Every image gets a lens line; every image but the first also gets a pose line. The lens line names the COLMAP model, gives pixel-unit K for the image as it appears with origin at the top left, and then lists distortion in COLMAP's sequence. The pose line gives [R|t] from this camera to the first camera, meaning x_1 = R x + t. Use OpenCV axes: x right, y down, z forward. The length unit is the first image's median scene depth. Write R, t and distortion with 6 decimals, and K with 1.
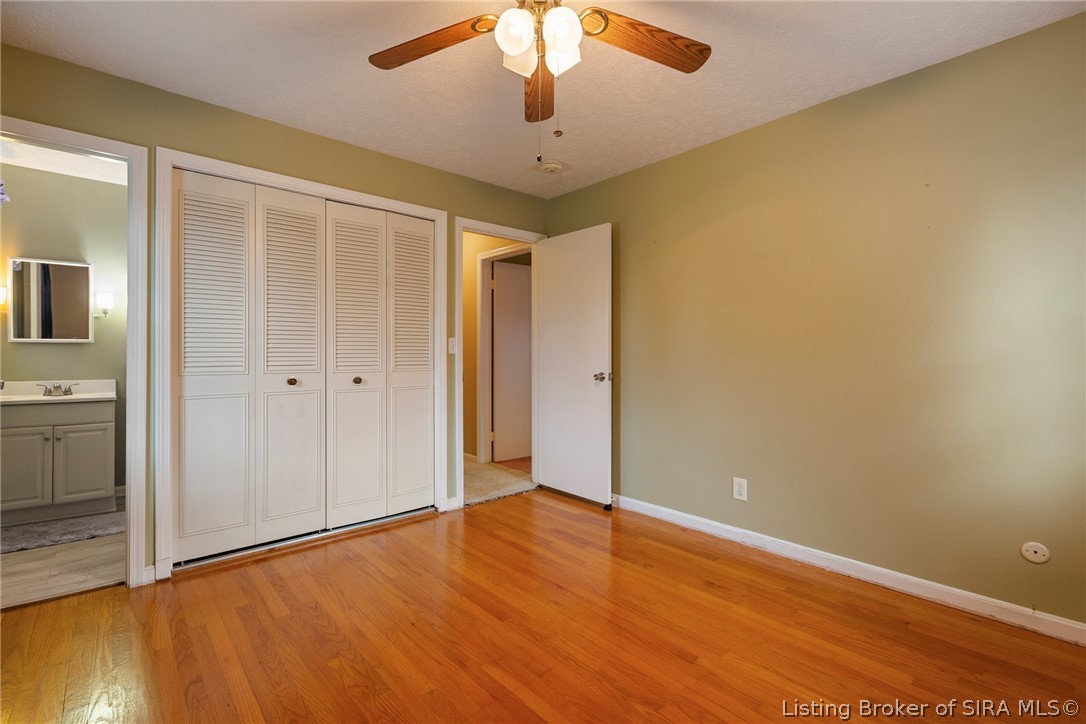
lens RADIAL K [[493.2, 0, 540.6], [0, 493.2, 338.9], [0, 0, 1]] dist [0.002220, -0.000936]
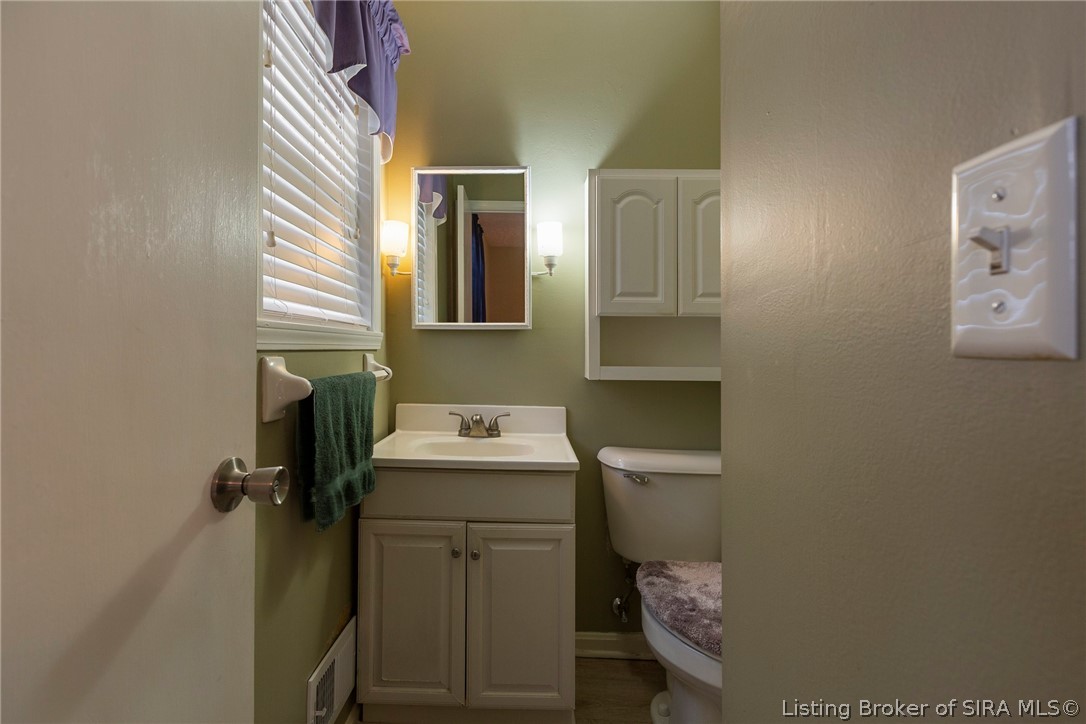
lens RADIAL K [[493.2, 0, 540.6], [0, 493.2, 338.9], [0, 0, 1]] dist [0.002220, -0.000936]
pose [[0.772058, 0.019500, -0.635253, -0.628096], [-0.000829, 0.999559, 0.029674, 0.003326], [0.635552, -0.022383, 0.771734, 0.671146]]
